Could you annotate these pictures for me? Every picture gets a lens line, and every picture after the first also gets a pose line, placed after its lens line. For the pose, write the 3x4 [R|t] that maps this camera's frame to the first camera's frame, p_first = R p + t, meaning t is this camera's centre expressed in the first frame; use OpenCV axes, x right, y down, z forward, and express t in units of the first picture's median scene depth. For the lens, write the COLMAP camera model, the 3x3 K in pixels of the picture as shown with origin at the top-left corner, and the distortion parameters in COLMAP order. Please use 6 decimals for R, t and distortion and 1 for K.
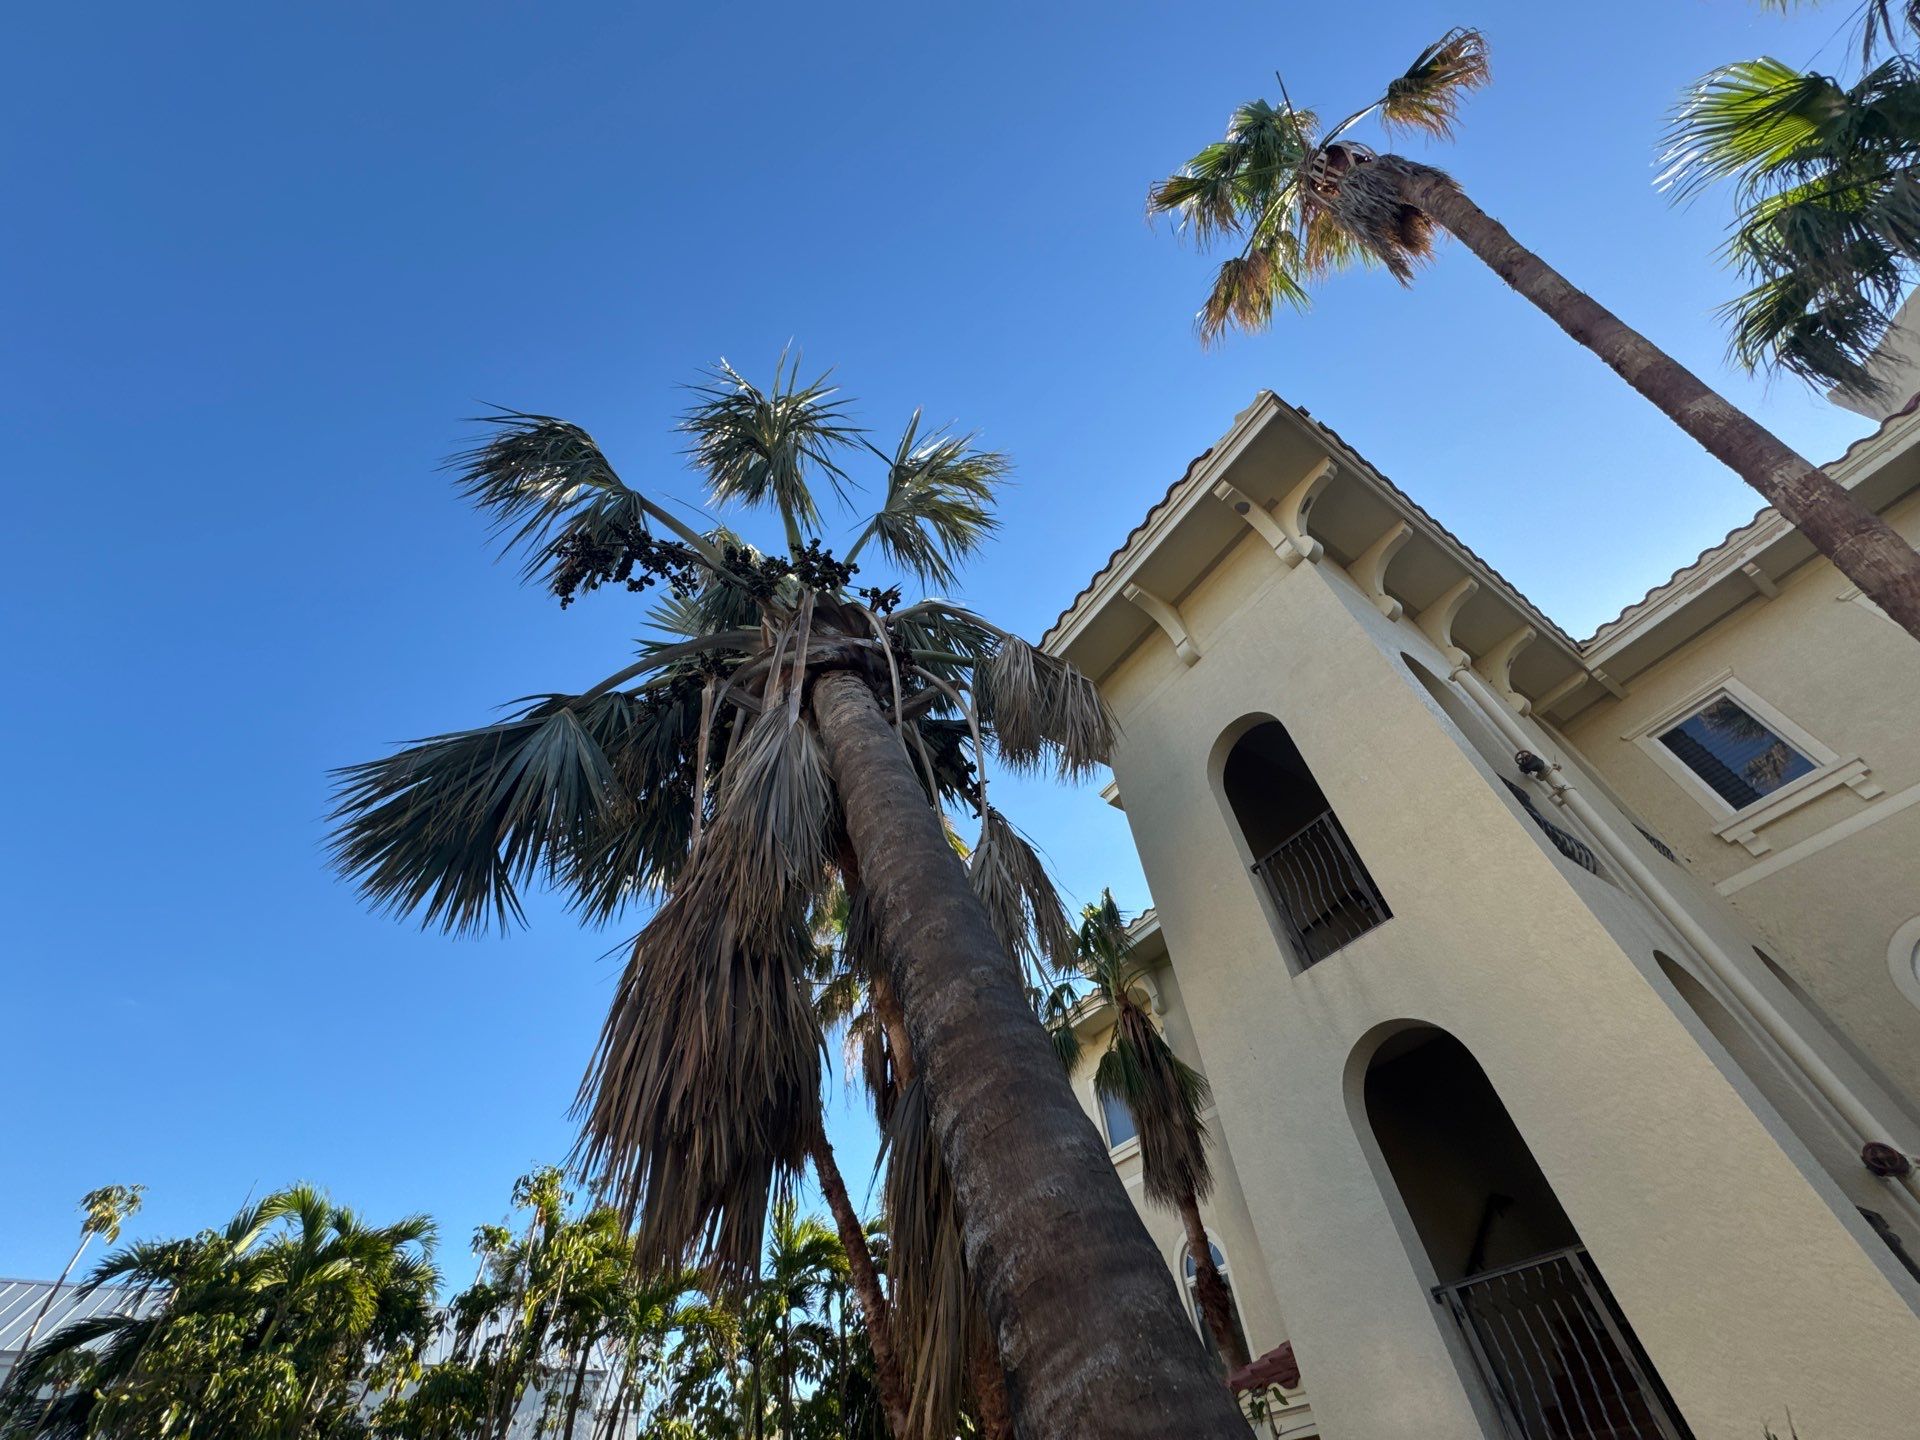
lens RADIAL K [[765.4, 0, 960.0], [0, 765.4, 711.1], [0, 0, 1]] dist [-0.004569, 0.001037]
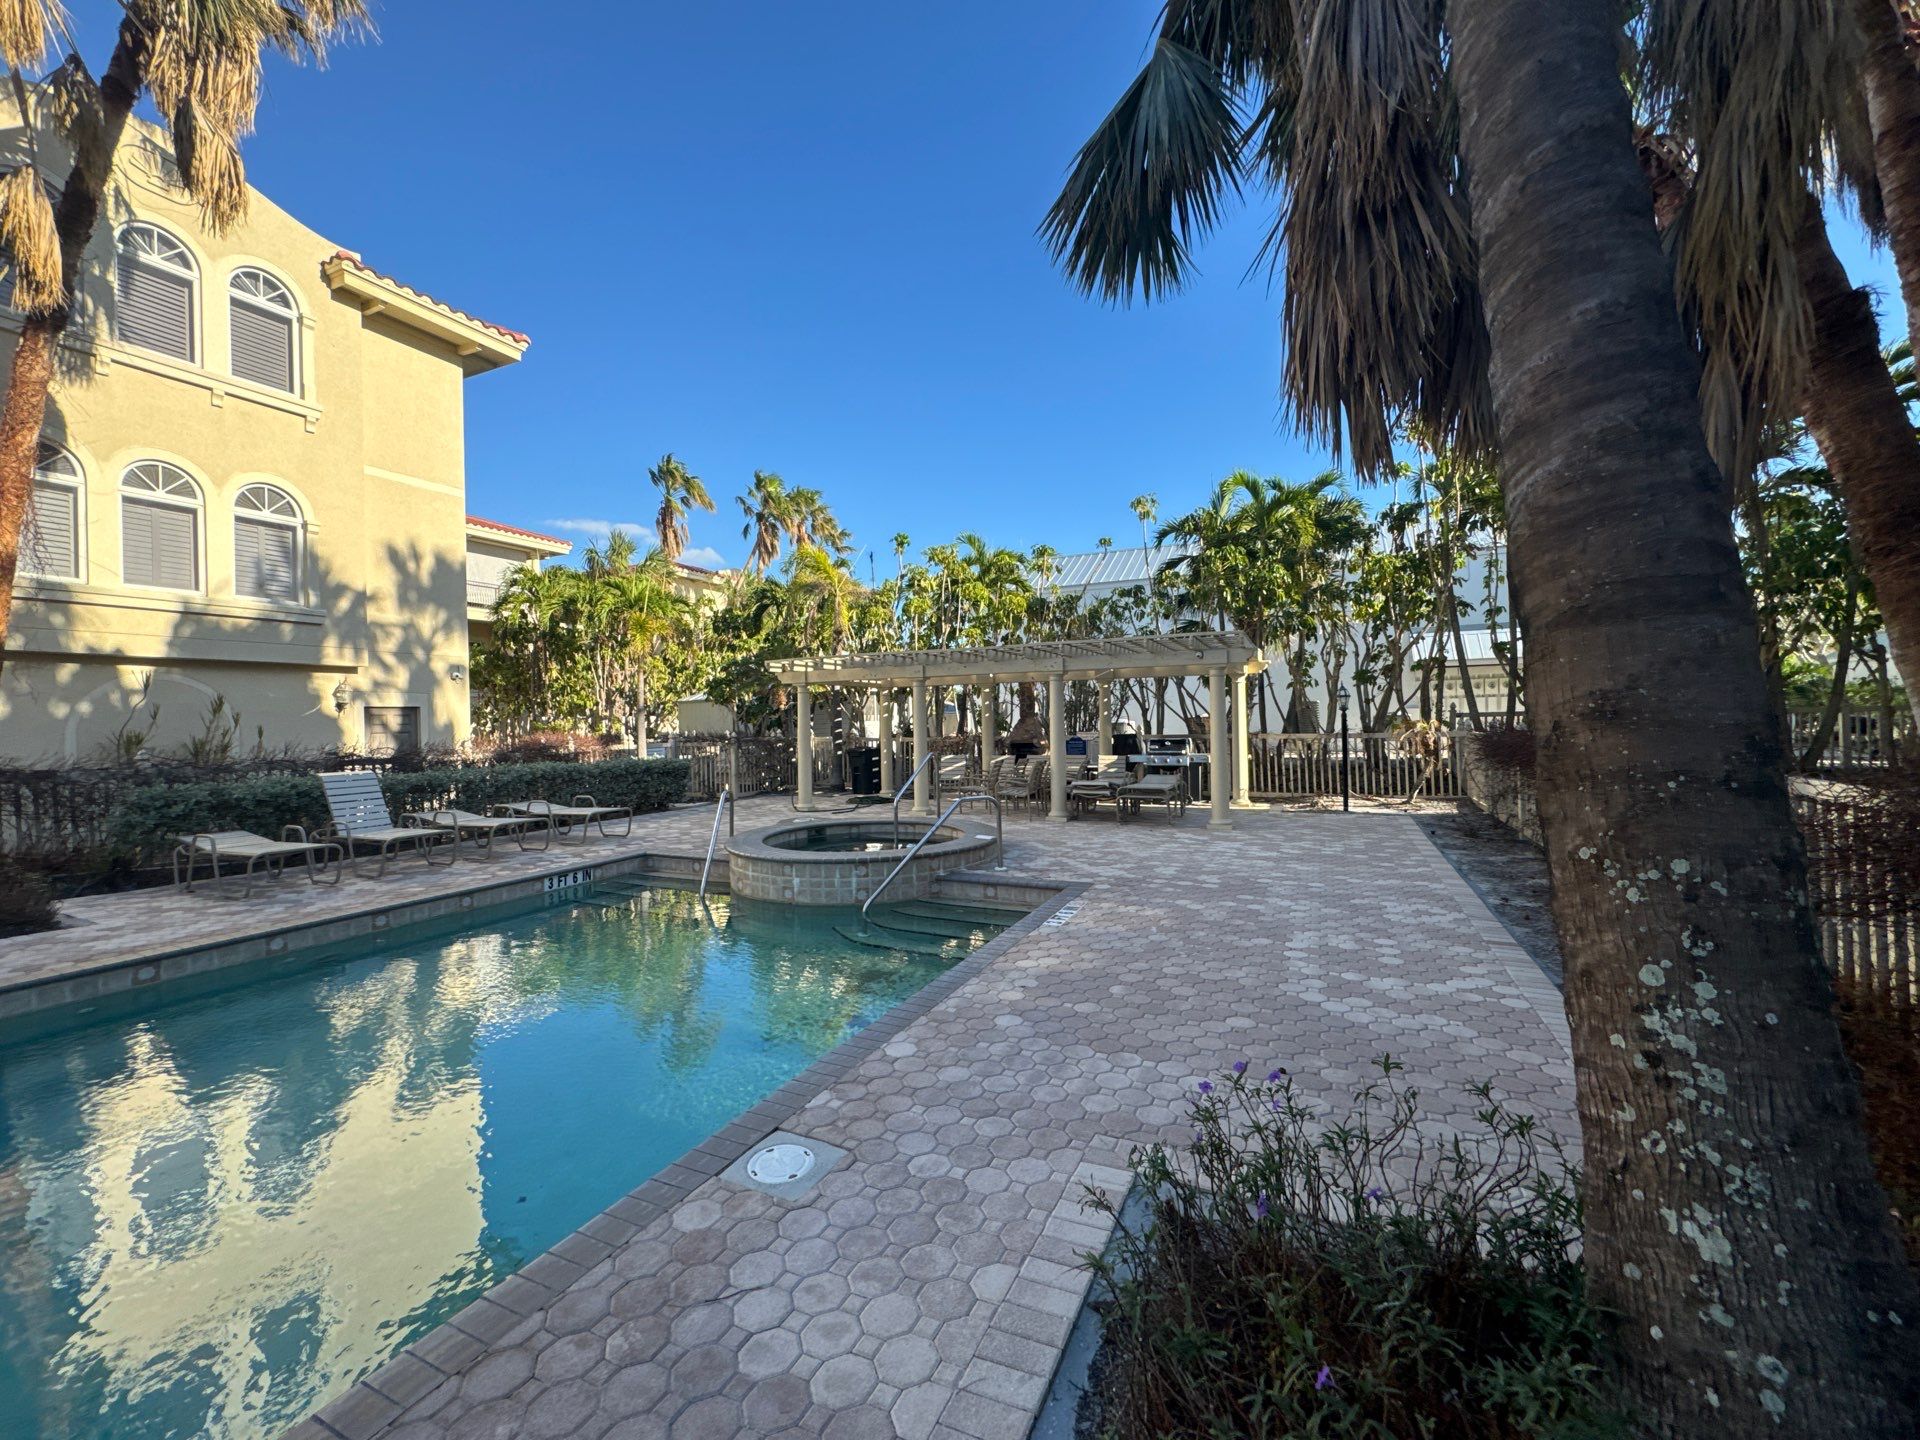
lens RADIAL K [[765.4, 0, 951.7], [0, 765.4, 716.6], [0, 0, 1]] dist [-0.004569, 0.001037]
pose [[0.510728, 0.063367, -0.857404, 0.145884], [0.637416, 0.641325, 0.427087, -0.019724], [0.576938, -0.764648, 0.287151, -0.057032]]
